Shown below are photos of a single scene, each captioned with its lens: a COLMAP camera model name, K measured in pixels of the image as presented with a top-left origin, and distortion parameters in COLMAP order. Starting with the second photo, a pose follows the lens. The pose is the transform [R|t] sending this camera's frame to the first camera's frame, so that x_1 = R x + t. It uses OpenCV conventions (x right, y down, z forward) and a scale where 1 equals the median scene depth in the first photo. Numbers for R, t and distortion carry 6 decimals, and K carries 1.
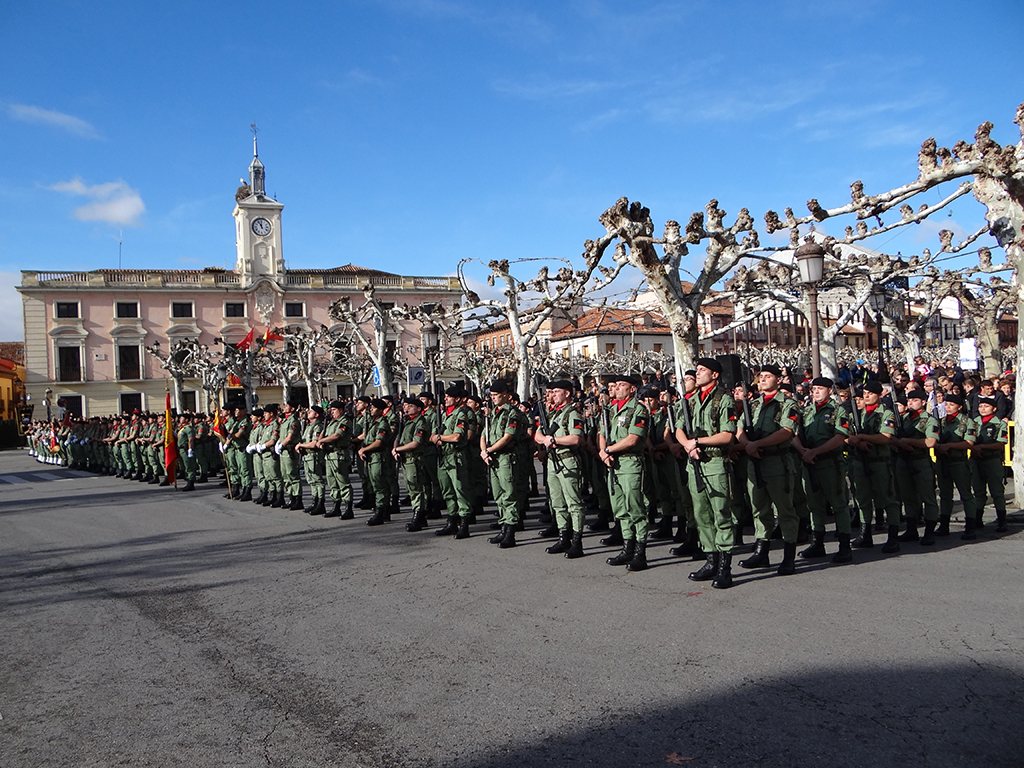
lens RADIAL K [[793.5, 0, 511.1], [0, 793.5, 381.8], [0, 0, 1]] dist [-0.002993, -0.003446]
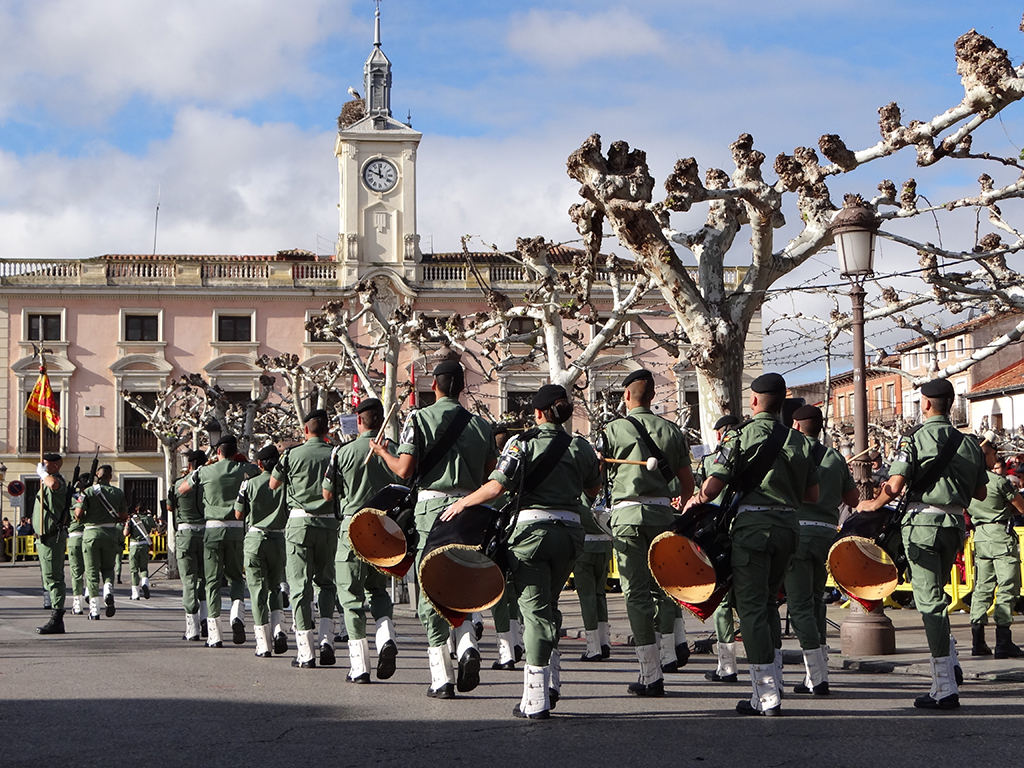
lens RADIAL K [[1657.6, 0, 512.0], [0, 1657.6, 384.5], [0, 0, 1]] dist [0.003328, 0.000000]
pose [[0.960335, 0.015145, -0.278436, 0.093940], [-0.031836, 0.997950, -0.055520, 0.006131], [0.277024, 0.062182, 0.958849, -0.045677]]
